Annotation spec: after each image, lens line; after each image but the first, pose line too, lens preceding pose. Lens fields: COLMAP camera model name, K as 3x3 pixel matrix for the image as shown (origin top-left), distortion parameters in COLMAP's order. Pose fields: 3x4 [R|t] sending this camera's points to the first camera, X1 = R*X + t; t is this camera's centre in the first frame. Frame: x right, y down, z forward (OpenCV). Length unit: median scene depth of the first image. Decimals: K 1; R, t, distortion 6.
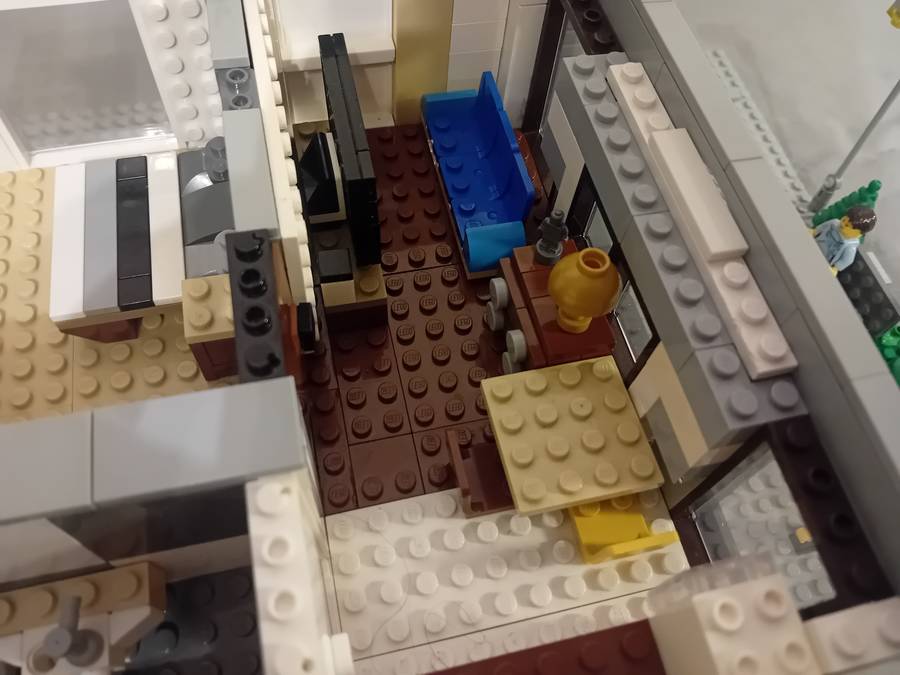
lens RADIAL K [[716.9, 0, 451.6], [0, 716.9, 340.6], [0, 0, 1]] dist [0.126563, -0.356374]
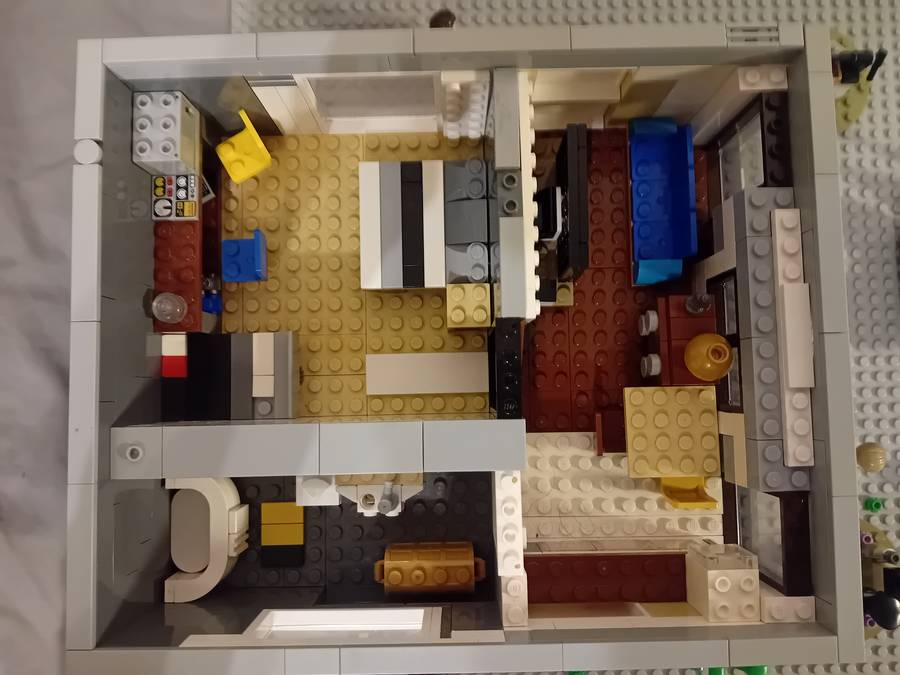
lens RADIAL K [[716.9, 0, 451.6], [0, 716.9, 340.6], [0, 0, 1]] dist [0.126563, -0.356374]
pose [[0.975496, 0.201847, -0.087547, -0.206231], [-0.144319, 0.887384, 0.437860, -0.655234], [0.166068, -0.414496, 0.894771, -0.421986]]
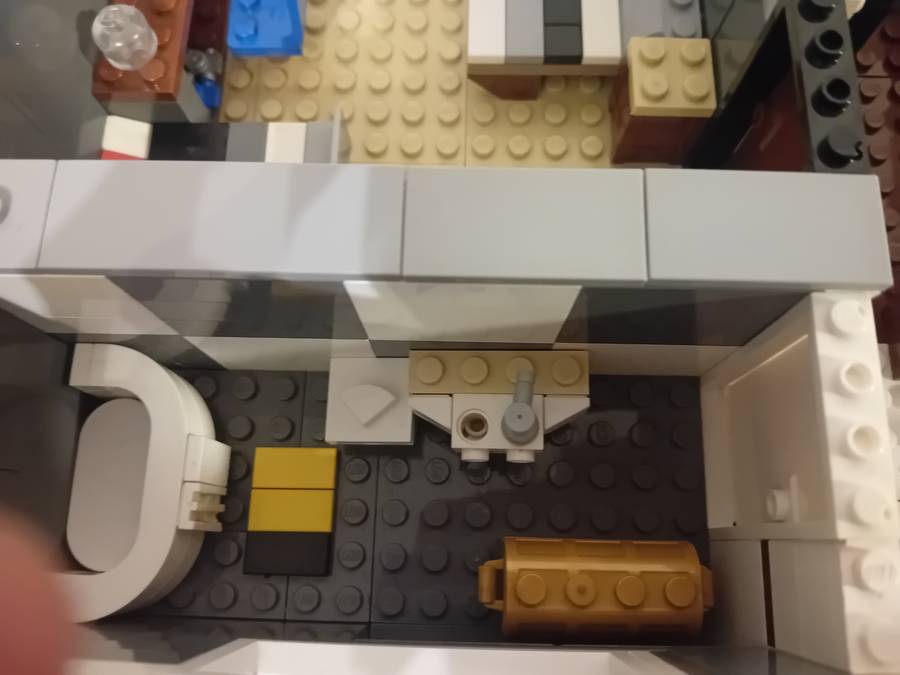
lens RADIAL K [[716.9, 0, 451.6], [0, 716.9, 340.6], [0, 0, 1]] dist [0.126563, -0.356374]
pose [[0.965290, 0.218580, -0.142962, -0.379927], [-0.178125, 0.951267, 0.251718, 0.078808], [0.191016, -0.217516, 0.957183, 0.081005]]
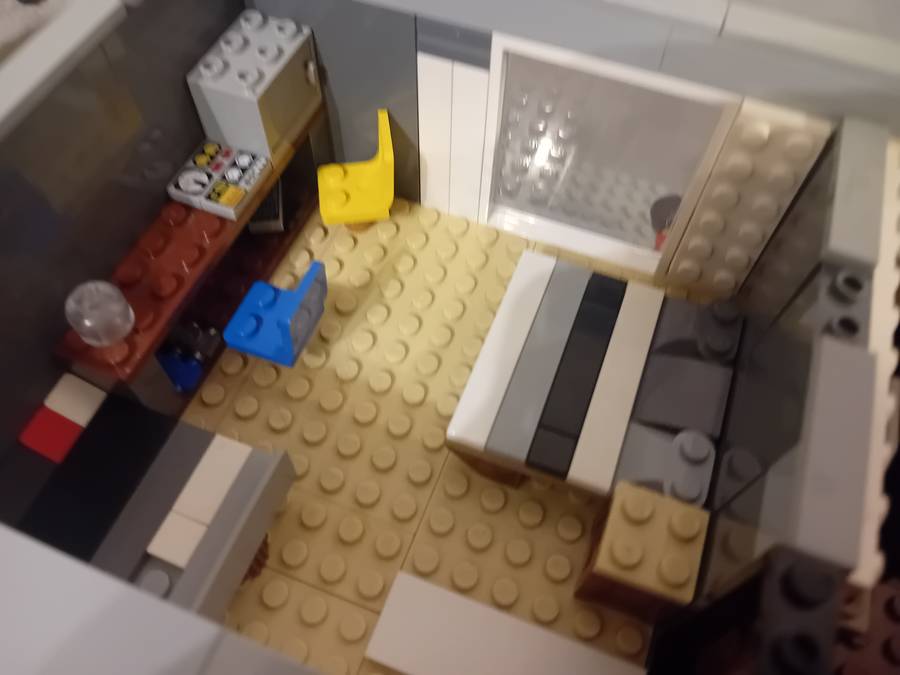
lens RADIAL K [[716.9, 0, 451.6], [0, 716.9, 340.6], [0, 0, 1]] dist [0.126563, -0.356374]
pose [[0.826627, 0.449904, -0.338044, -0.332608], [-0.469824, 0.882392, 0.025505, -0.147747], [0.309762, 0.137738, 0.940785, 0.239315]]
